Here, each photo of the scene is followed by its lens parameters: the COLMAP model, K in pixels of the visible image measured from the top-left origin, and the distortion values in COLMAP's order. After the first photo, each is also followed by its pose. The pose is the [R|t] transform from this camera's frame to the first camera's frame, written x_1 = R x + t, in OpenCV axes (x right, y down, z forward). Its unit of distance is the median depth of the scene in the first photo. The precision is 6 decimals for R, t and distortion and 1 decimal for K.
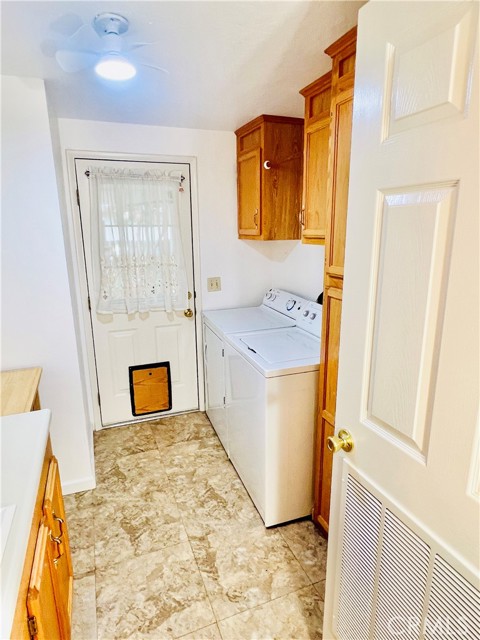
lens RADIAL K [[383.6, 0, 238.9], [0, 383.6, 320.0], [0, 0, 1]] dist [0.001972, -0.001711]
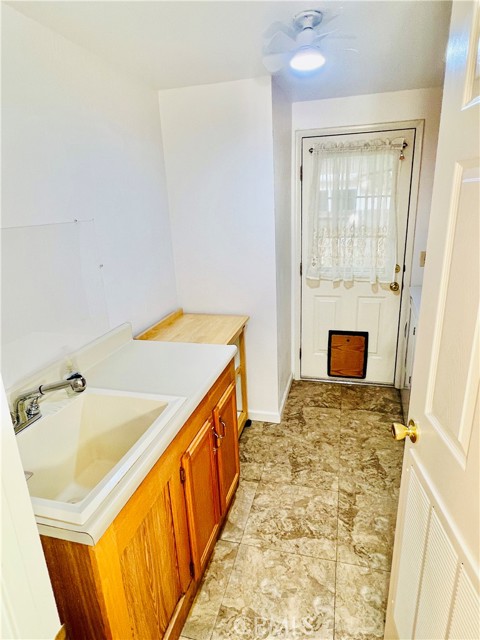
lens RADIAL K [[383.6, 0, 242.2], [0, 383.6, 321.3], [0, 0, 1]] dist [0.001972, -0.001711]
pose [[0.806104, 0.157162, -0.570522, 0.153695], [-0.109976, 0.987080, 0.116523, -0.003064], [0.581464, -0.031186, 0.812974, -0.030047]]
